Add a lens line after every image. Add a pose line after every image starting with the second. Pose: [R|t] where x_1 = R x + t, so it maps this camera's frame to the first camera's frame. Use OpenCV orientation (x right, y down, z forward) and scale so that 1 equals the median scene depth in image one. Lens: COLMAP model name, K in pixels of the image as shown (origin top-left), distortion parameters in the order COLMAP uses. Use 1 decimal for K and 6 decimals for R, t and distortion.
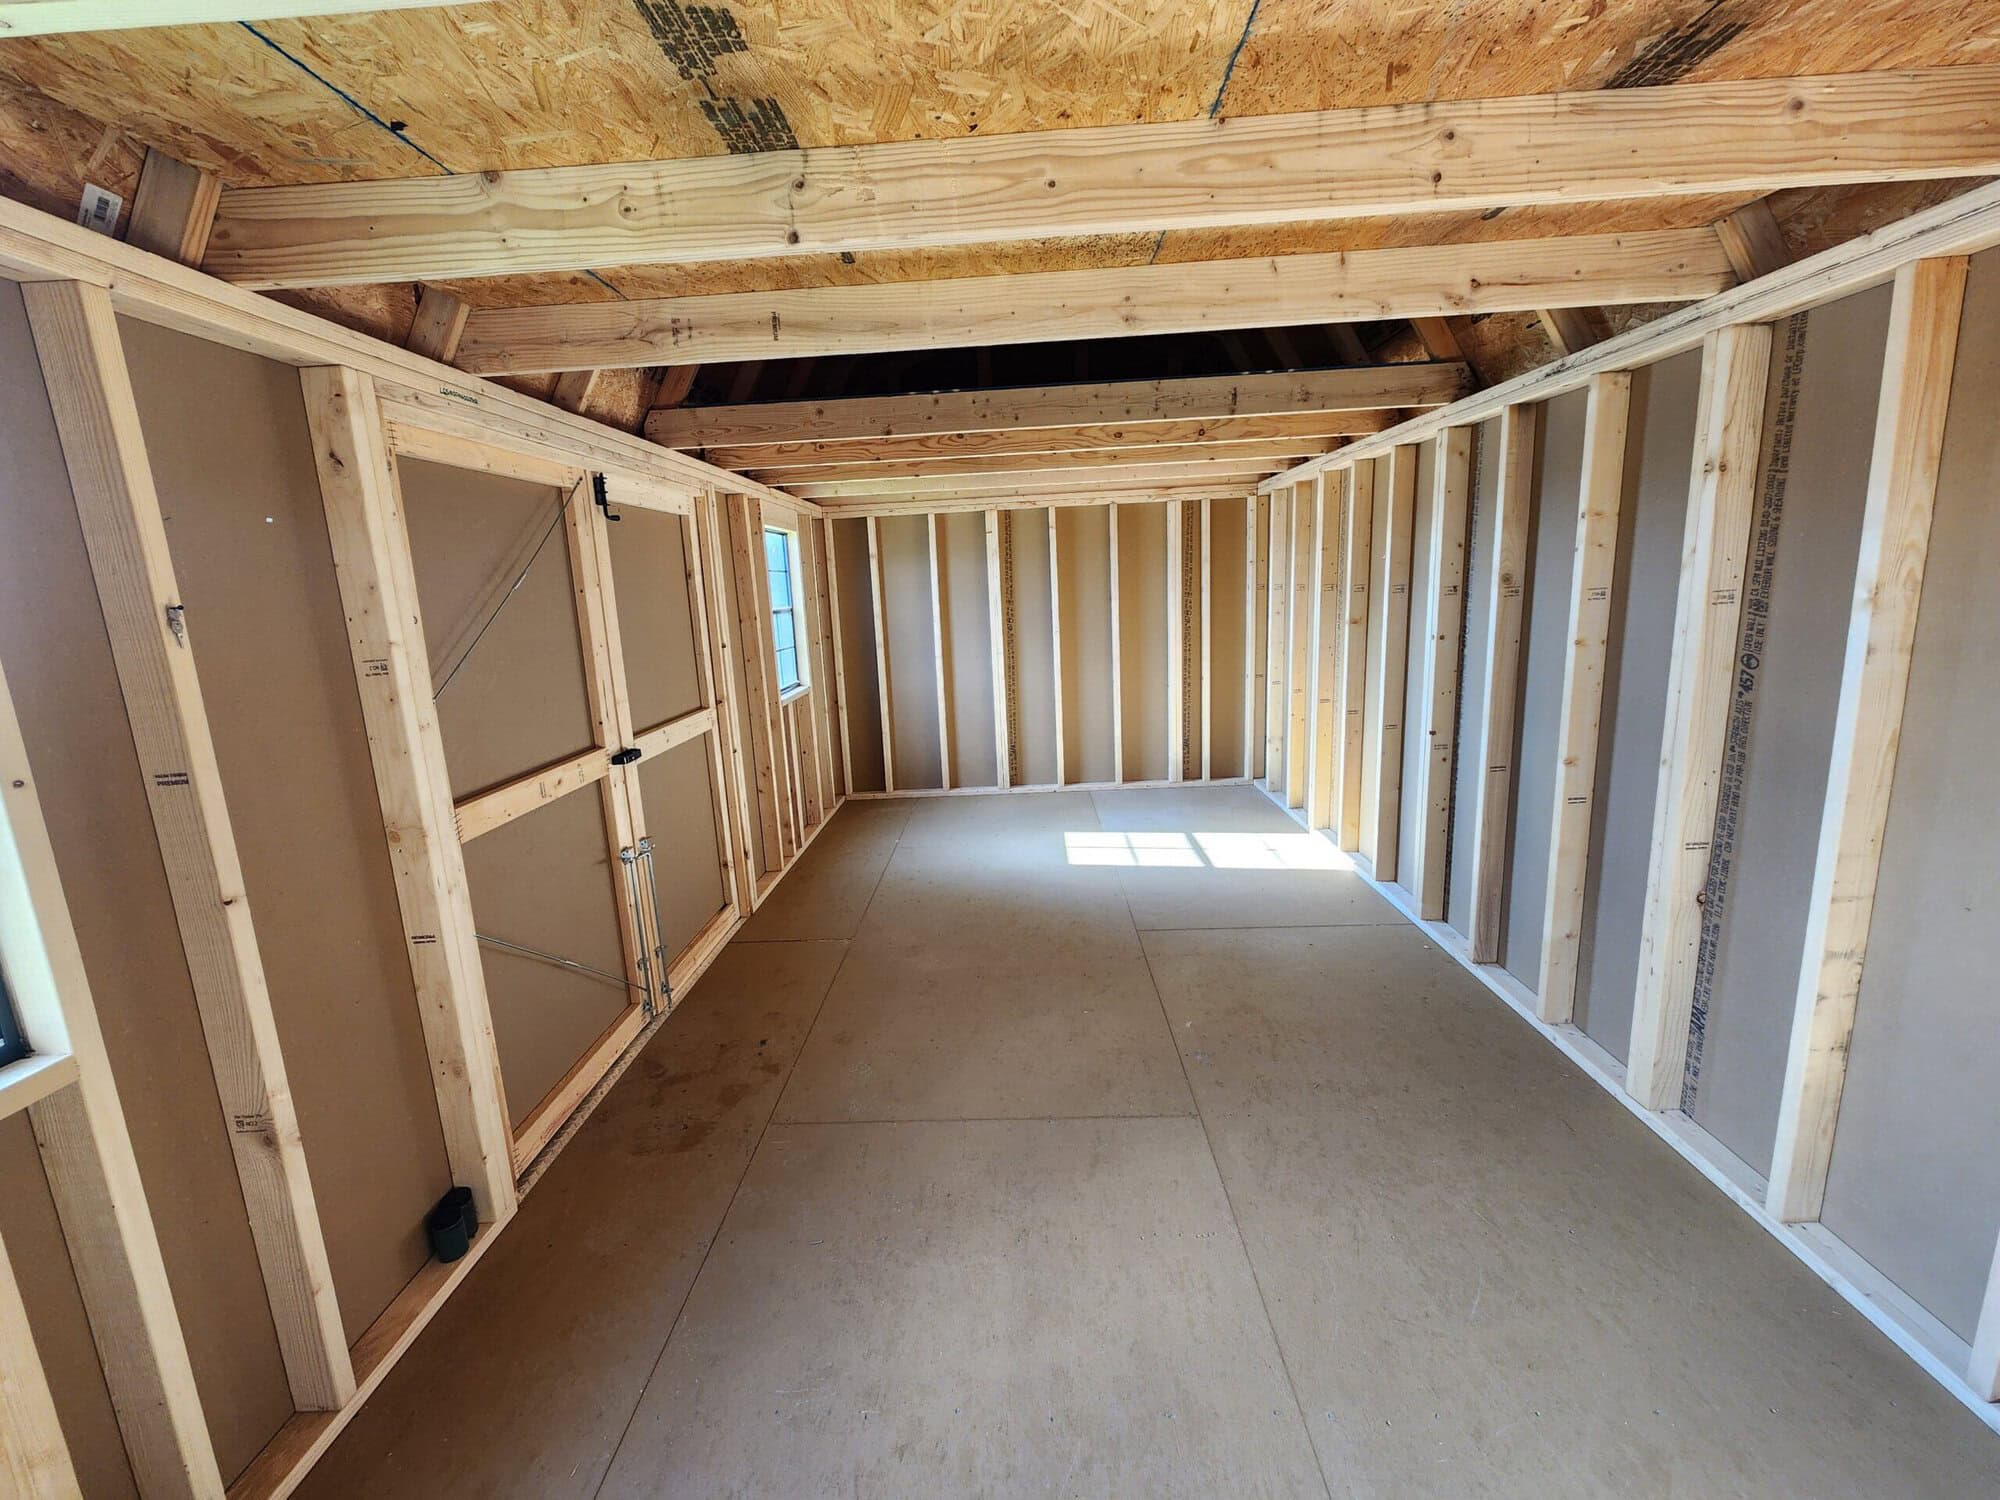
lens RADIAL K [[808.9, 0, 990.0], [0, 808.9, 734.9], [0, 0, 1]] dist [-0.000531, -0.000101]
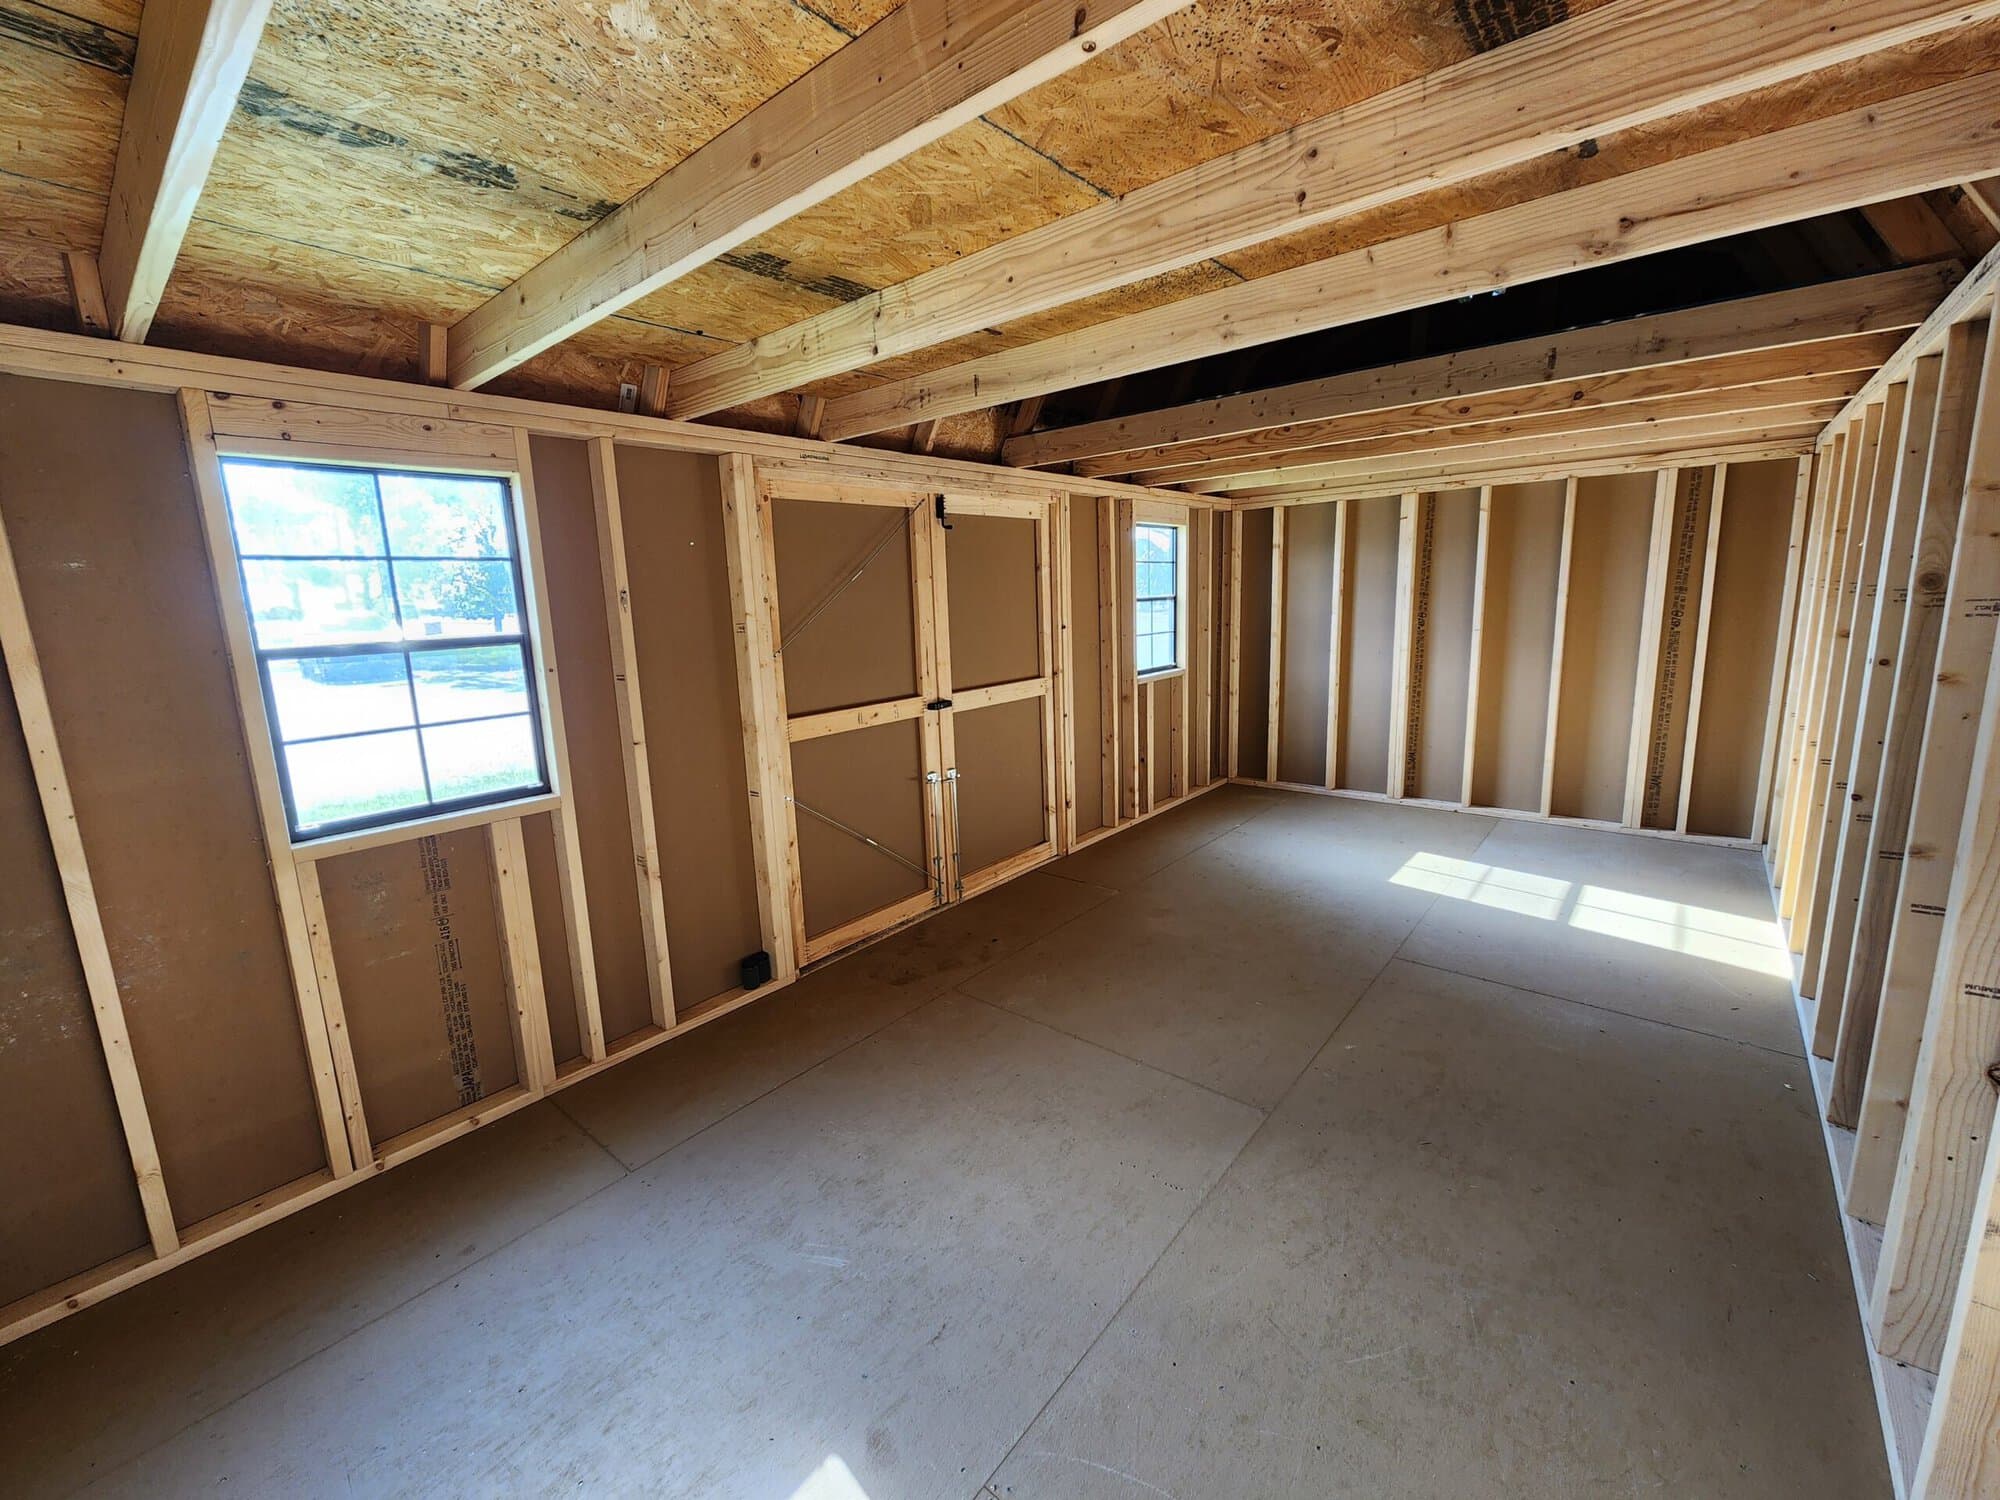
lens RADIAL K [[815.2, 0, 998.7], [0, 815.2, 735.4], [0, 0, 1]] dist [-0.000172, -0.001169]
pose [[0.788021, 0.126485, -0.602515, 0.468833], [-0.114877, 0.991689, 0.057939, -0.013368], [0.604836, 0.023558, 0.796001, -0.019353]]
